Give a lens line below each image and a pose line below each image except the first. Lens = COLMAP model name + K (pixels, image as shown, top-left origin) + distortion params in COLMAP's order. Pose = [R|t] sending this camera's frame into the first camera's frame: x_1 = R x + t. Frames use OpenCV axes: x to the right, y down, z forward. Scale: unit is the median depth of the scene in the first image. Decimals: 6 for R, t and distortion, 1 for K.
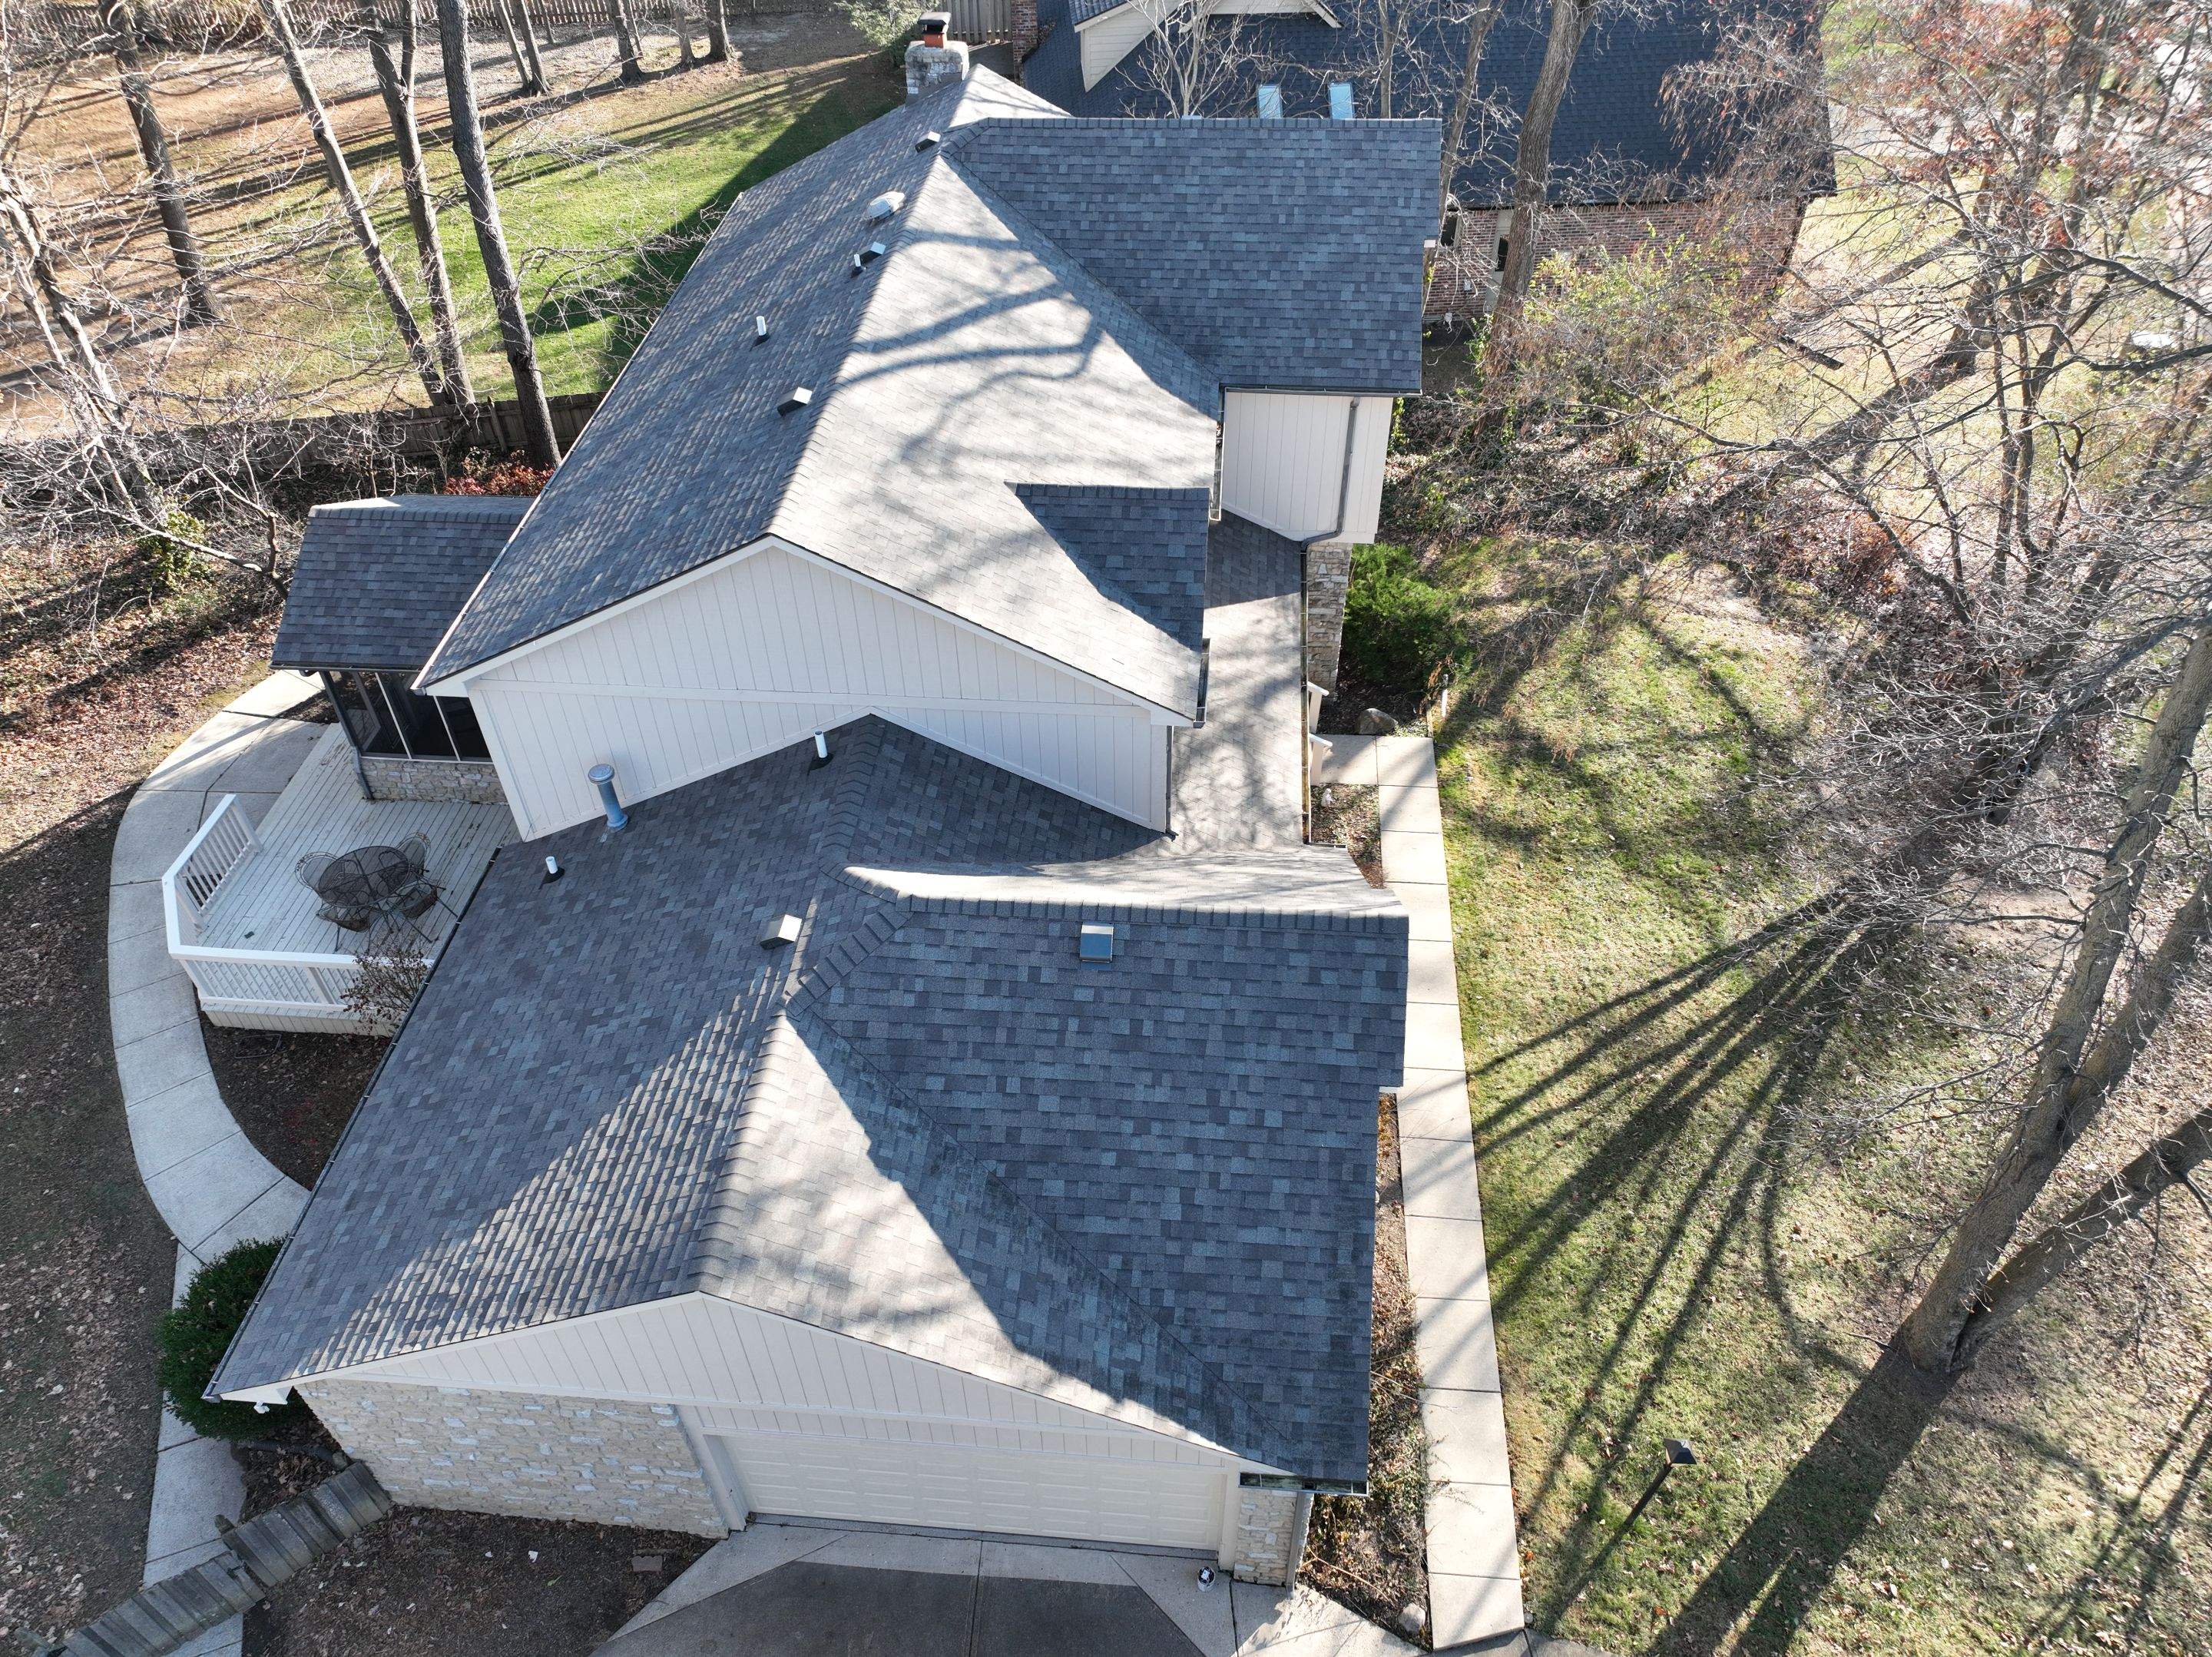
lens RADIAL K [[1518.4, 0, 1094.7], [0, 1518.4, 862.3], [0, 0, 1]] dist [0.004993, 0.000986]
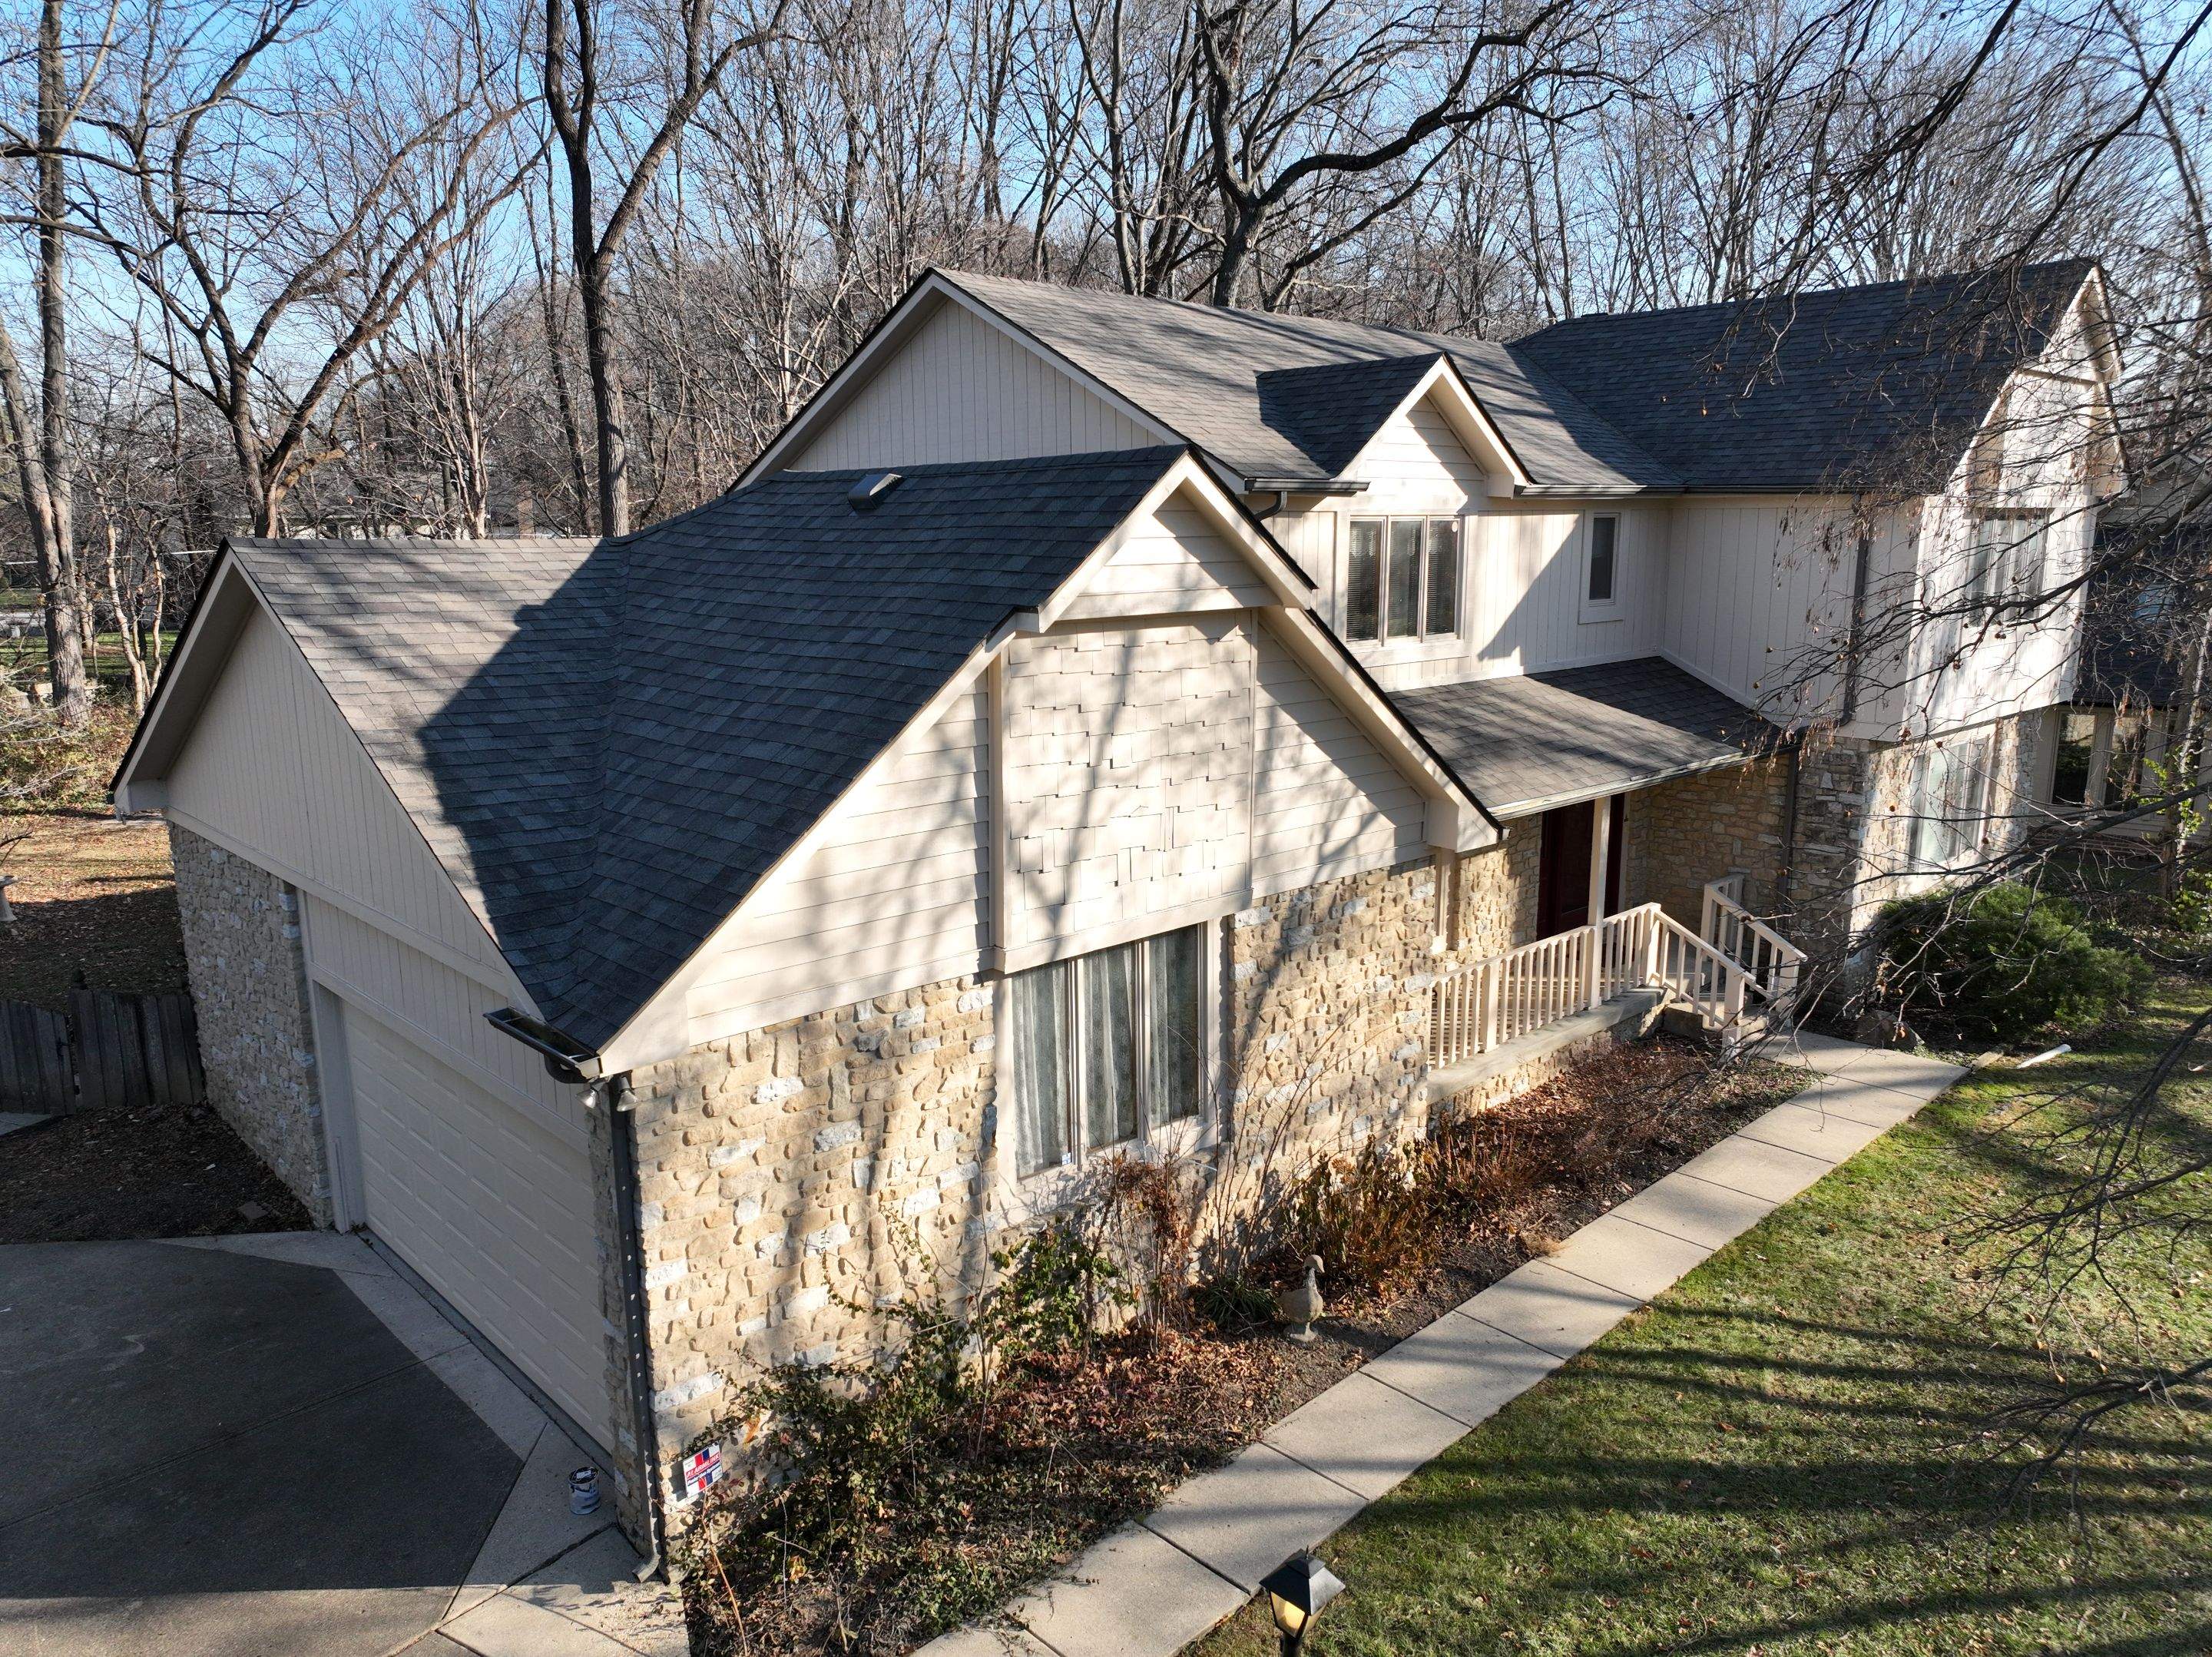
lens RADIAL K [[1549.7, 0, 1108.8], [0, 1549.7, 829.4], [0, 0, 1]] dist [0.001579, 0.008507]
pose [[0.745620, 0.138624, -0.651792, 0.479446], [-0.466620, 0.806903, -0.362179, 0.320105], [0.475726, 0.574188, 0.666328, 0.452691]]
